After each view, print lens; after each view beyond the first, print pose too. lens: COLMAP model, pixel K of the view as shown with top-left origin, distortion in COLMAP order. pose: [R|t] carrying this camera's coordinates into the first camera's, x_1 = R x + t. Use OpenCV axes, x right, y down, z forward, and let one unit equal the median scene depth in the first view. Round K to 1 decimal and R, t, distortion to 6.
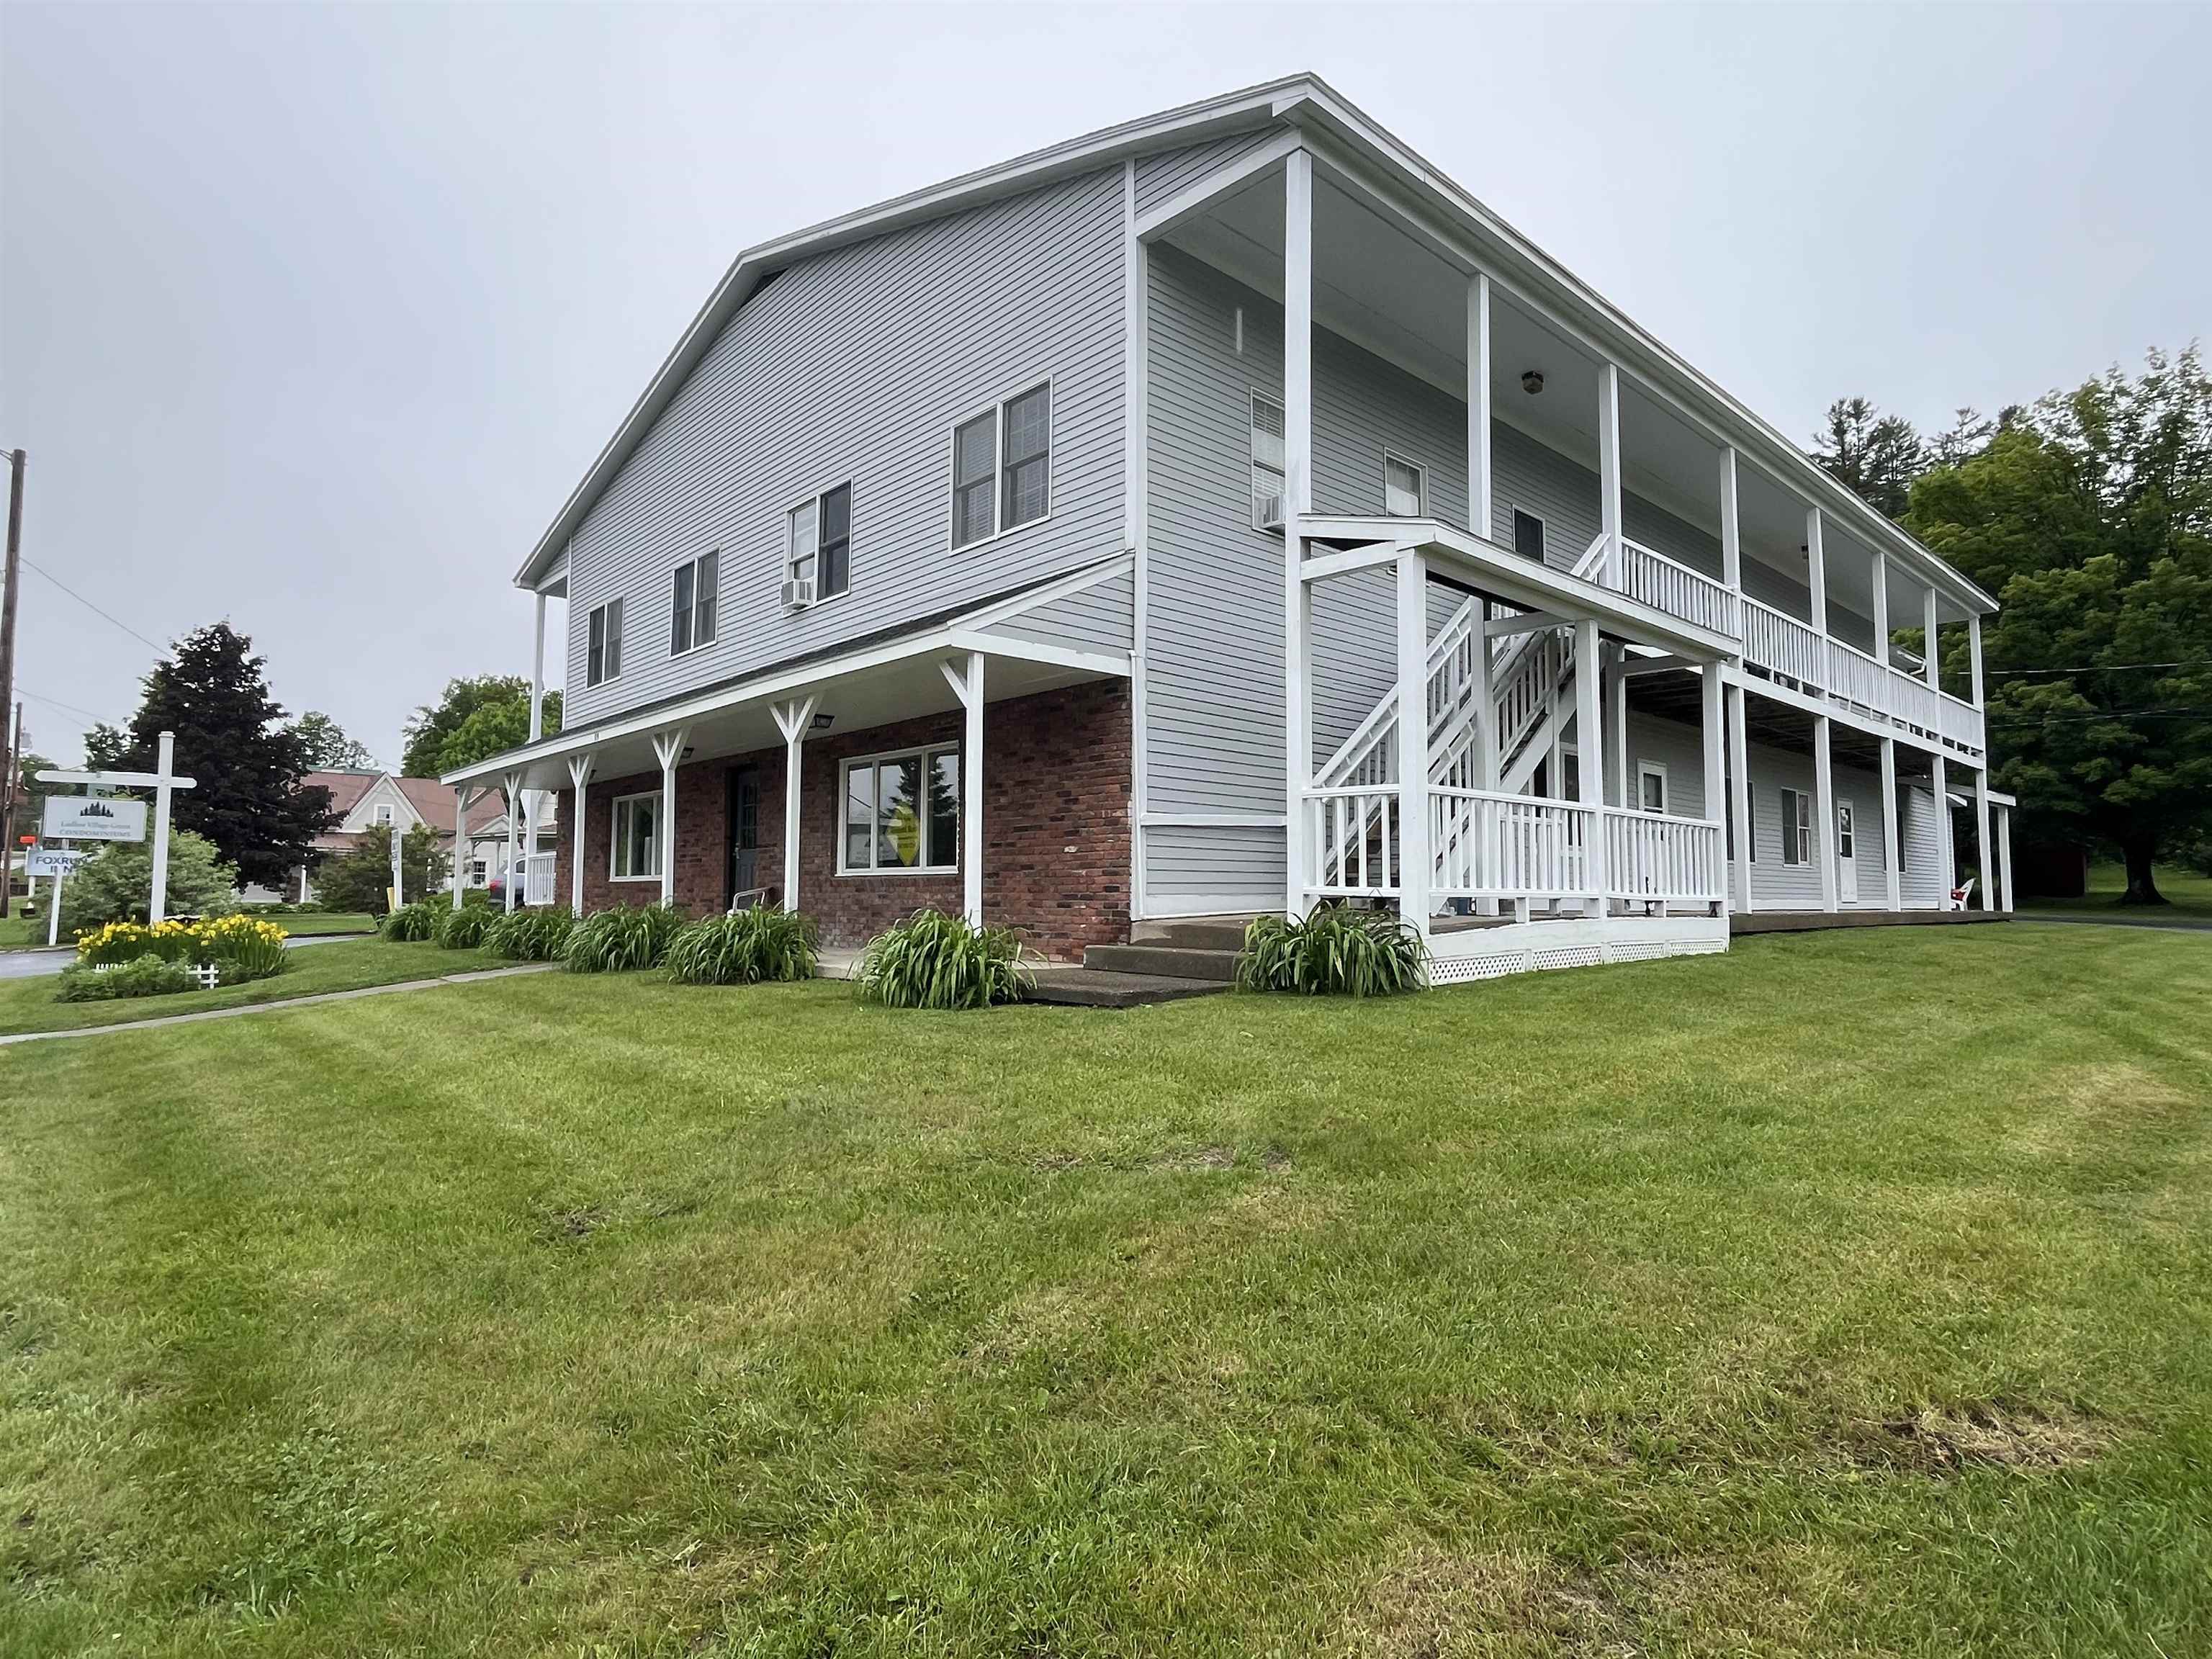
lens RADIAL K [[1197.7, 0, 1106.0], [0, 1197.7, 829.5], [0, 0, 1]] dist [0.002104, -0.000580]
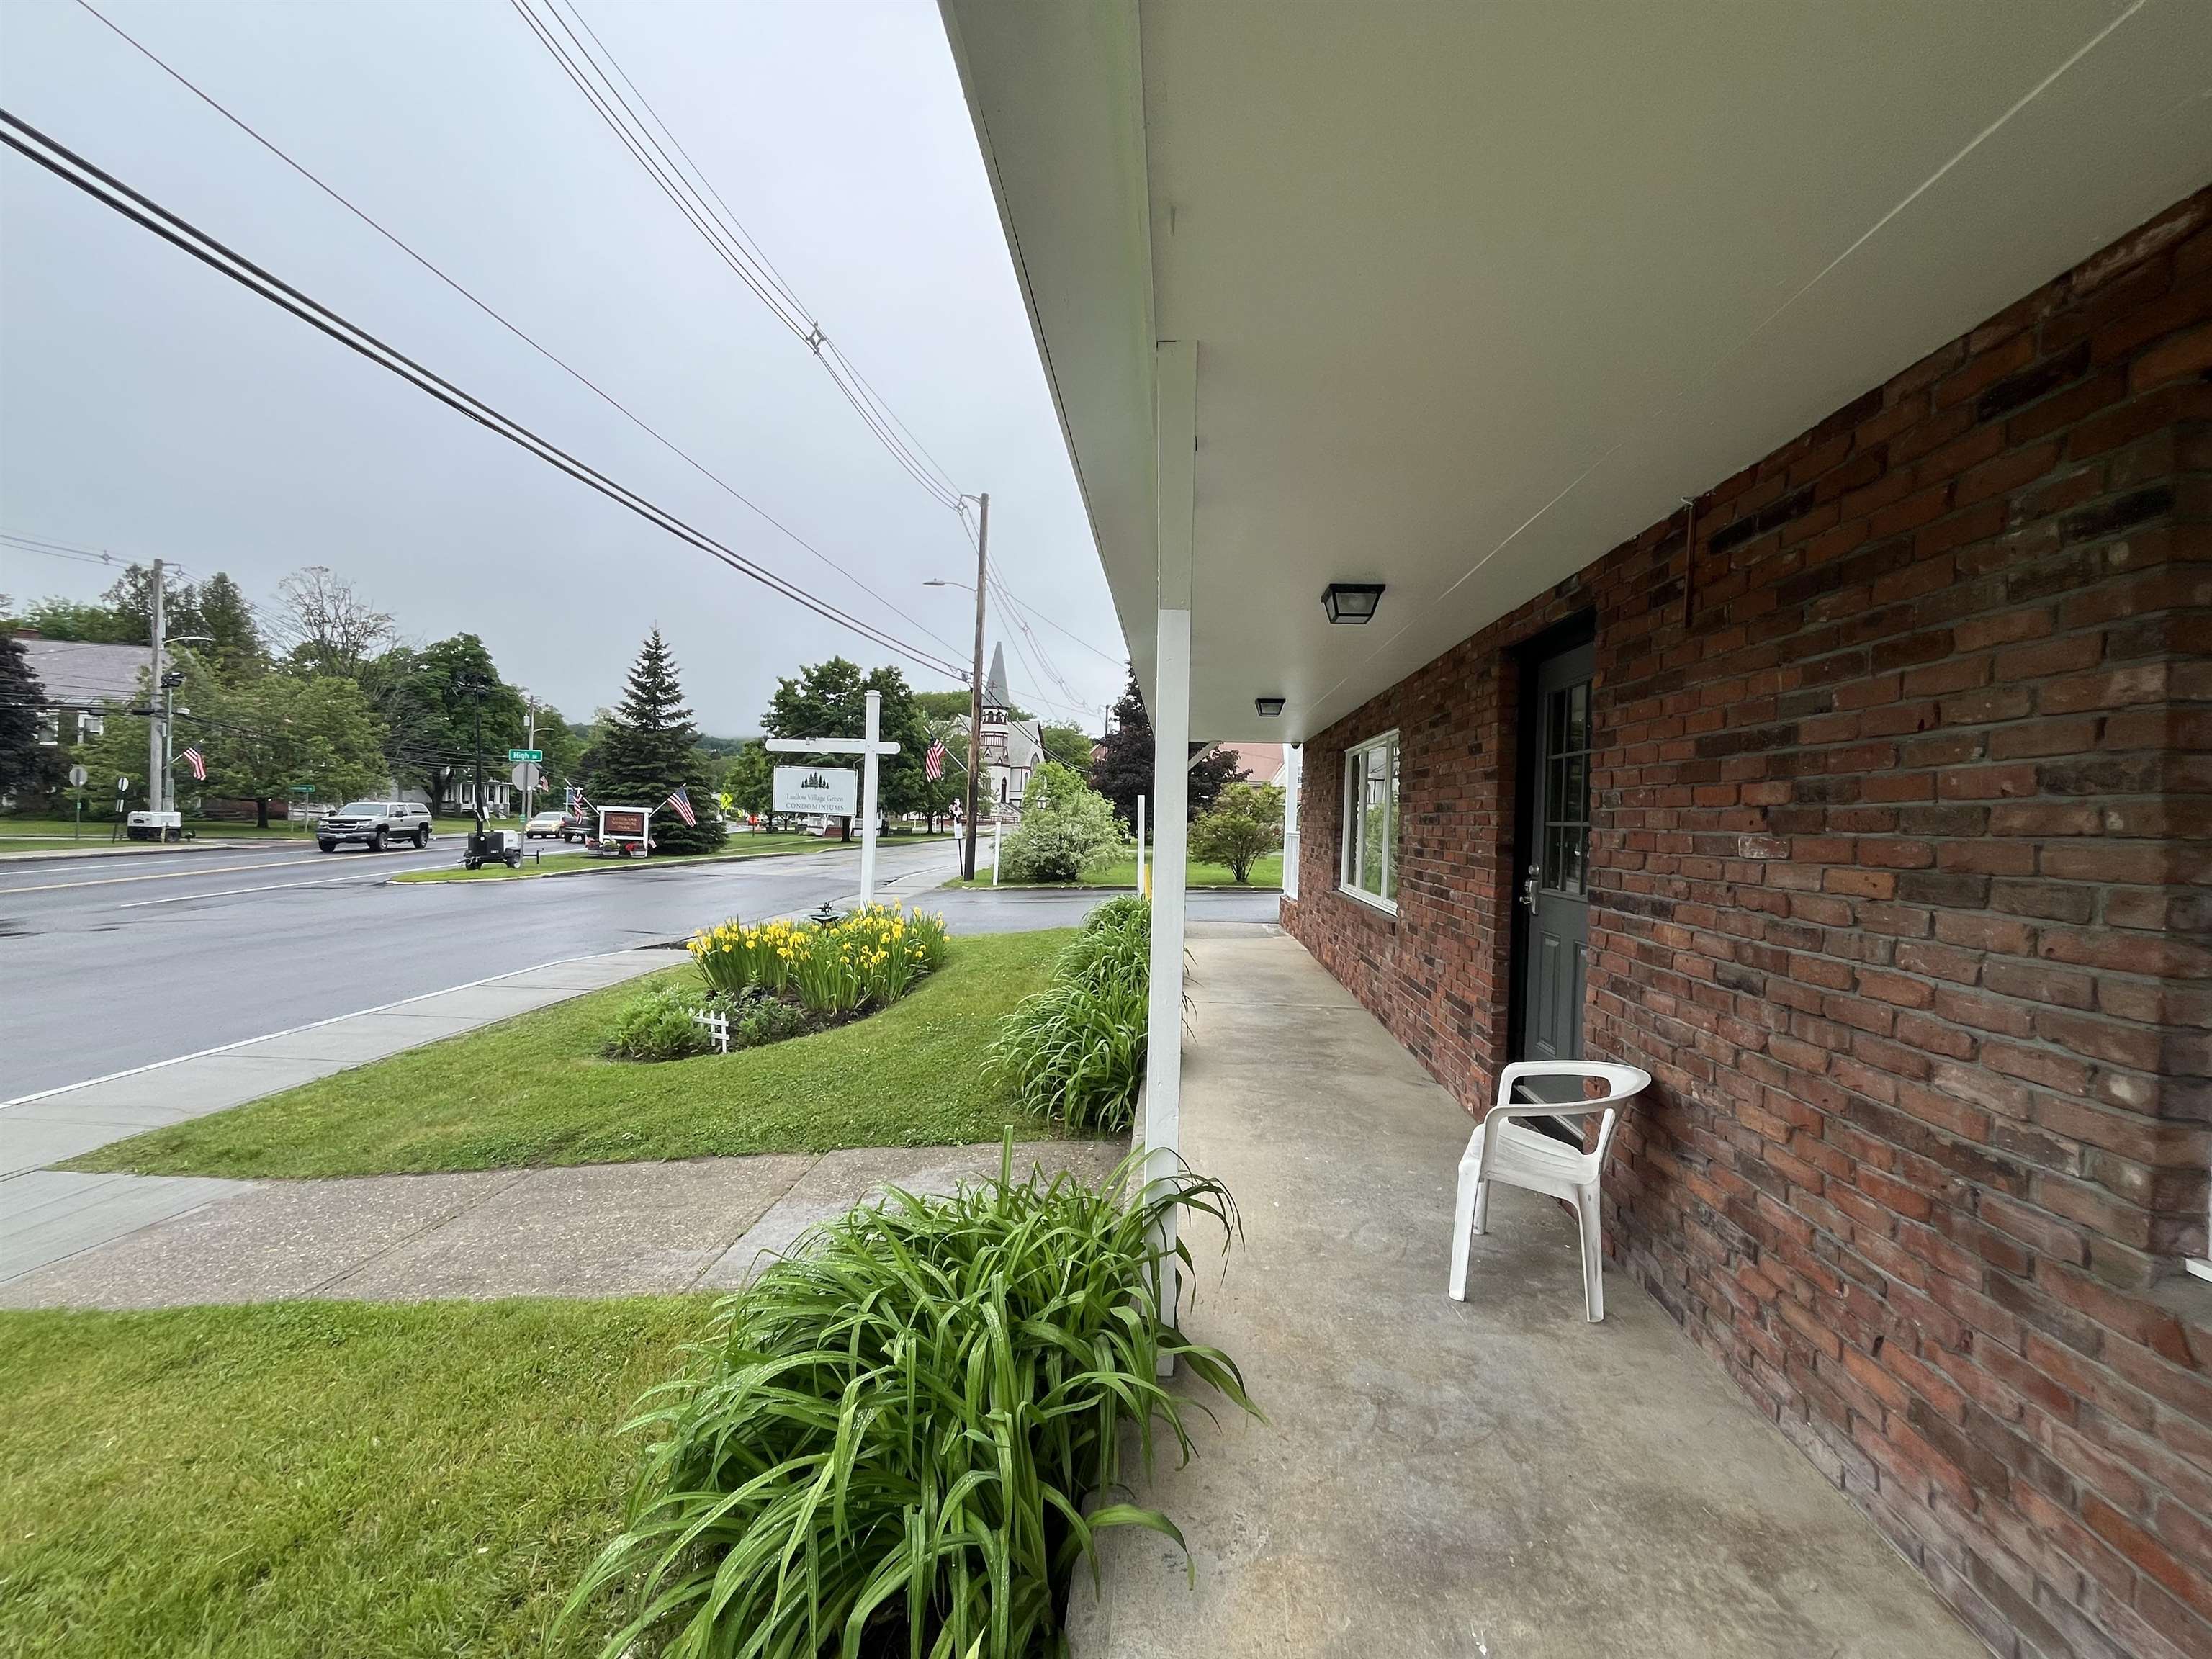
lens RADIAL K [[895.1, 0, 1110.1], [0, 895.1, 825.9], [0, 0, 1]] dist [-0.002203, 0.000120]
pose [[0.689704, 0.027419, -0.723572, -0.207575], [0.012614, 0.998676, 0.049867, -0.014438], [0.723981, -0.043521, 0.688446, 0.739861]]
